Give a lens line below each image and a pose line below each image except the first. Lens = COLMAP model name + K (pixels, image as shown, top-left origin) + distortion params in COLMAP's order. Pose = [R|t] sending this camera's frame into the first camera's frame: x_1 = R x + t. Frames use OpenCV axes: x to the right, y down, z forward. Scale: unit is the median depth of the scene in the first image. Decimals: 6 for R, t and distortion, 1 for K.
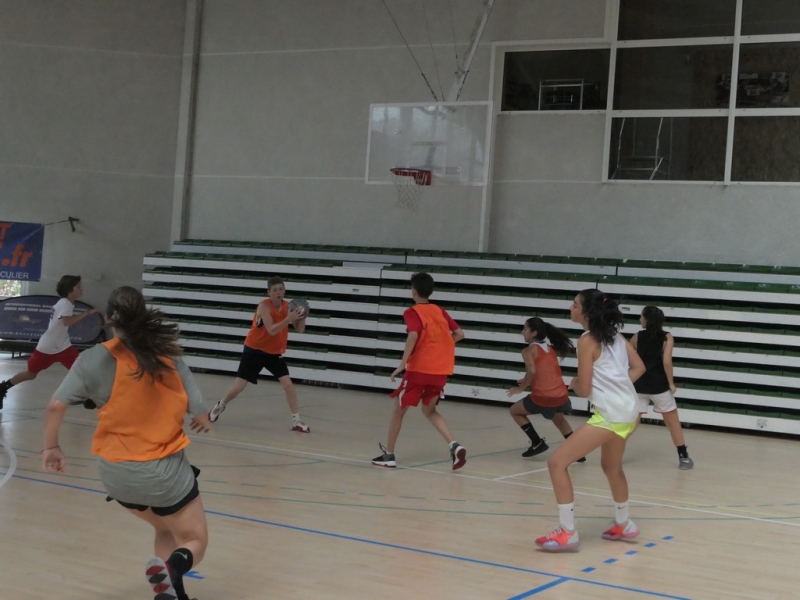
lens RADIAL K [[1391.1, 0, 400.0], [0, 1391.1, 300.0], [0, 0, 1]] dist [0.020188, 0.047795]
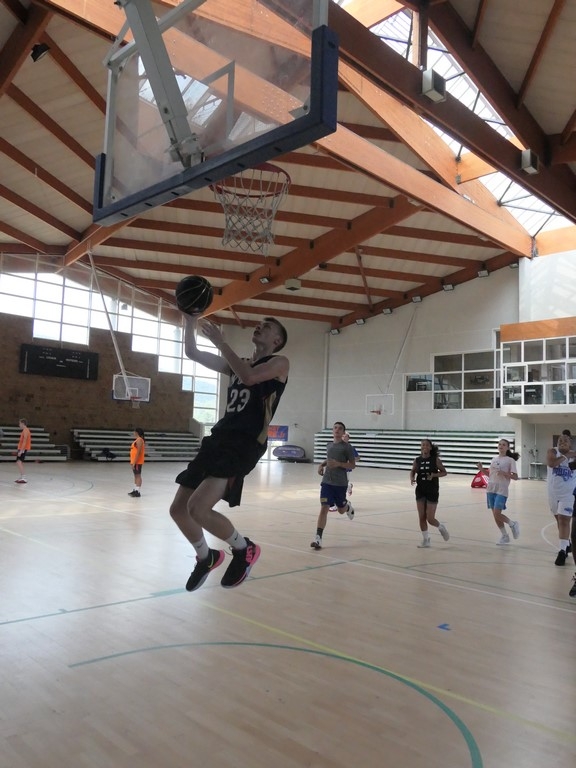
lens RADIAL K [[618.4, 0, 288.0], [0, 618.4, 384.0], [0, 0, 1]] dist [-0.011668, -0.005431]
pose [[0.968802, -0.053697, -0.241950, 0.184045], [0.027778, 0.993622, -0.109292, 0.018409], [0.246275, 0.099161, 0.964114, -0.747344]]
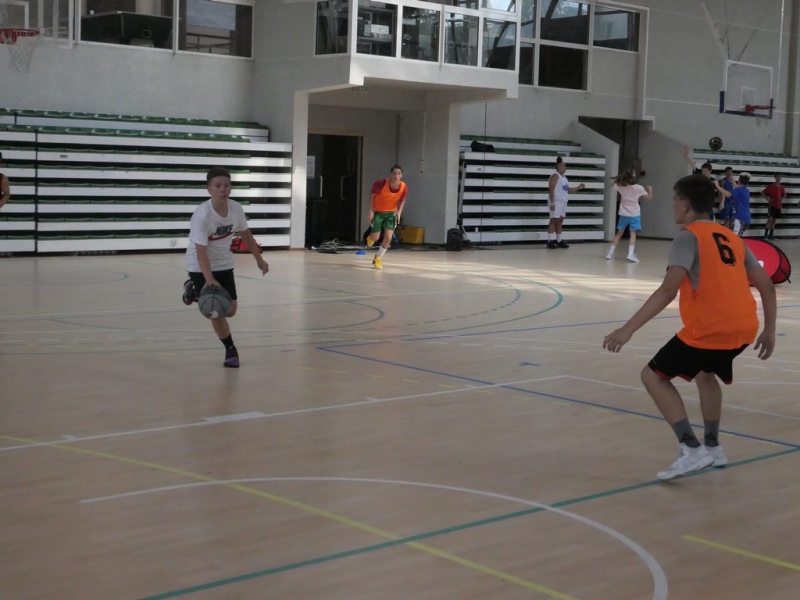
lens RADIAL K [[1279.9, 0, 400.0], [0, 1279.9, 300.0], [0, 0, 1]] dist [-0.017268, -0.007228]
pose [[0.278098, -0.157603, 0.947535, -0.733331], [-0.009043, 0.985975, 0.166651, -0.052098], [-0.960510, -0.054913, 0.272772, 0.445497]]
